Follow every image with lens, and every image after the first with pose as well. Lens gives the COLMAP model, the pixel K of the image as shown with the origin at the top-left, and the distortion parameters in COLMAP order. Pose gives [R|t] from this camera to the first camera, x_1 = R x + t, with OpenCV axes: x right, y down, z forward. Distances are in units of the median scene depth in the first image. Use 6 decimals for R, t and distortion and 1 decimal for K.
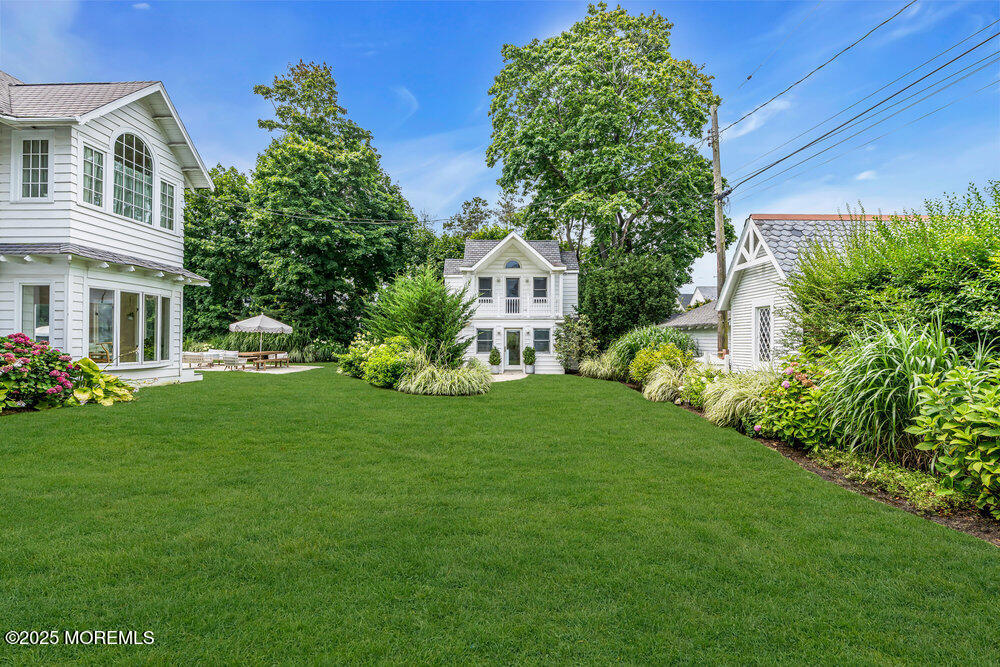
lens RADIAL K [[450.3, 0, 500.0], [0, 450.3, 333.5], [0, 0, 1]] dist [-0.002696, -0.000693]
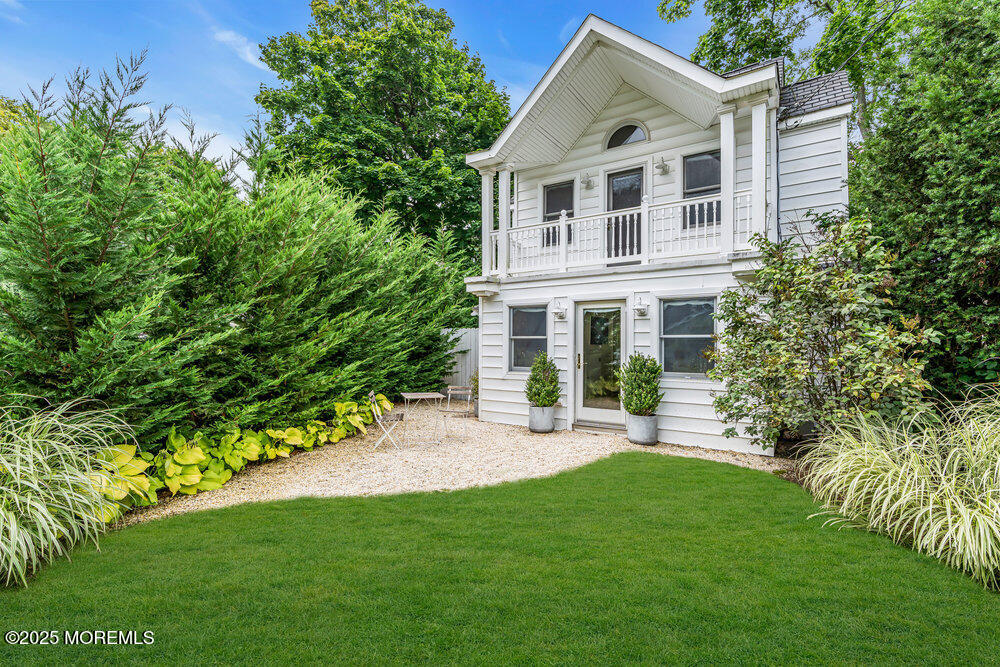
lens RADIAL K [[450.3, 0, 500.0], [0, 450.3, 333.5], [0, 0, 1]] dist [-0.002696, -0.000693]
pose [[0.828206, -0.009930, -0.560336, 0.162160], [0.004459, 0.999928, -0.011129, 0.016557], [0.560406, 0.006719, 0.828191, 0.686553]]
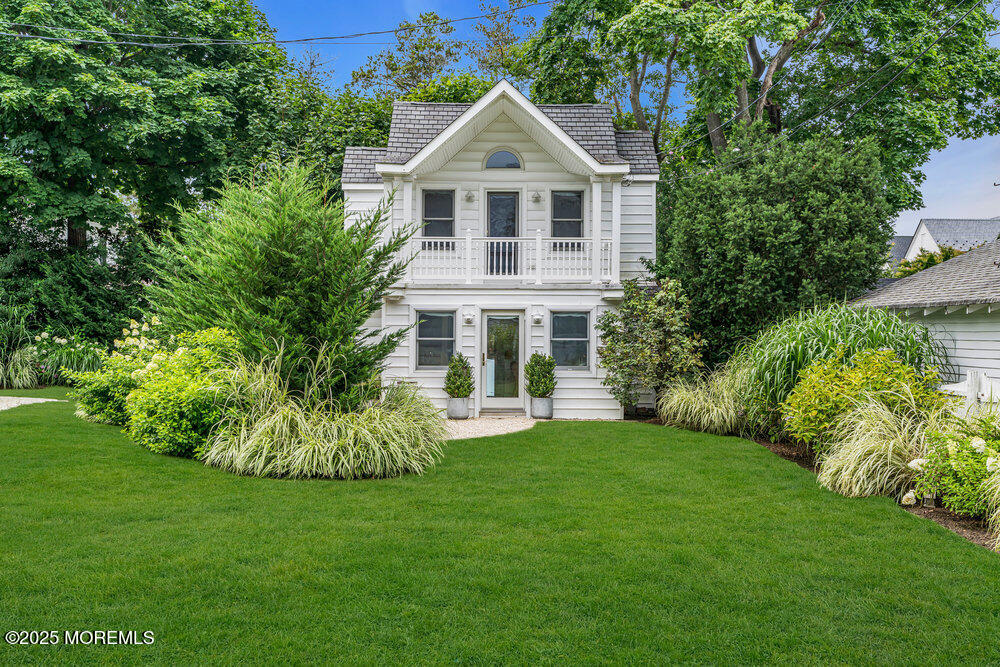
lens RADIAL K [[1153.1, 0, 477.4], [0, 1153.1, 333.3], [0, 0, 1]] dist [0.027102, 0.001558]
pose [[0.999855, 0.005001, 0.016301, -0.012287], [-0.005142, 0.999950, 0.008609, 0.000611], [-0.016257, -0.008692, 0.999830, -0.082791]]
